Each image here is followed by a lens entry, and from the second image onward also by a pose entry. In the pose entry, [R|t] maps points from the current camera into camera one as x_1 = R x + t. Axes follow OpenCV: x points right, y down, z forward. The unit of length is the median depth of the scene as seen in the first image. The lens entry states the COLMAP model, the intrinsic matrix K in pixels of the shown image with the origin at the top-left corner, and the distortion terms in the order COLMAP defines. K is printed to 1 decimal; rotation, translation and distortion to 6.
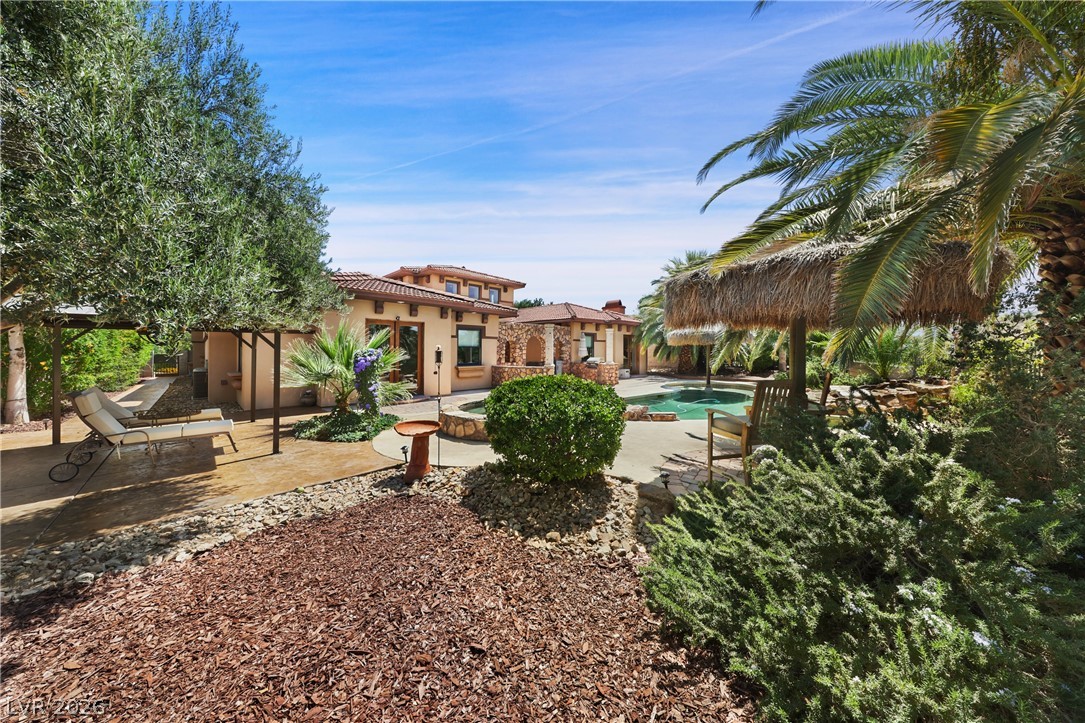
lens RADIAL K [[344.6, 0, 542.5], [0, 344.6, 361.5], [0, 0, 1]] dist [0.000097, -0.000007]
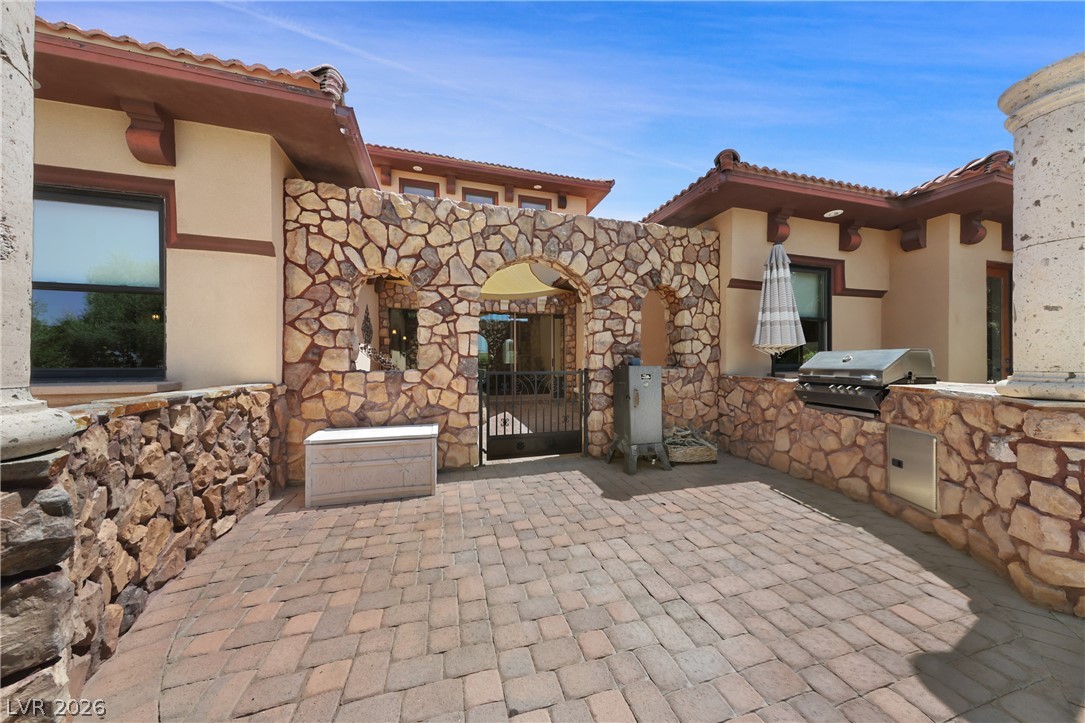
lens RADIAL K [[344.6, 0, 542.5], [0, 344.6, 361.5], [0, 0, 1]] dist [0.000097, -0.000007]
pose [[0.879279, -0.001270, -0.476306, 0.089269], [-0.016334, 0.999328, -0.032818, 0.003446], [0.476027, 0.036636, 0.878667, 0.731040]]
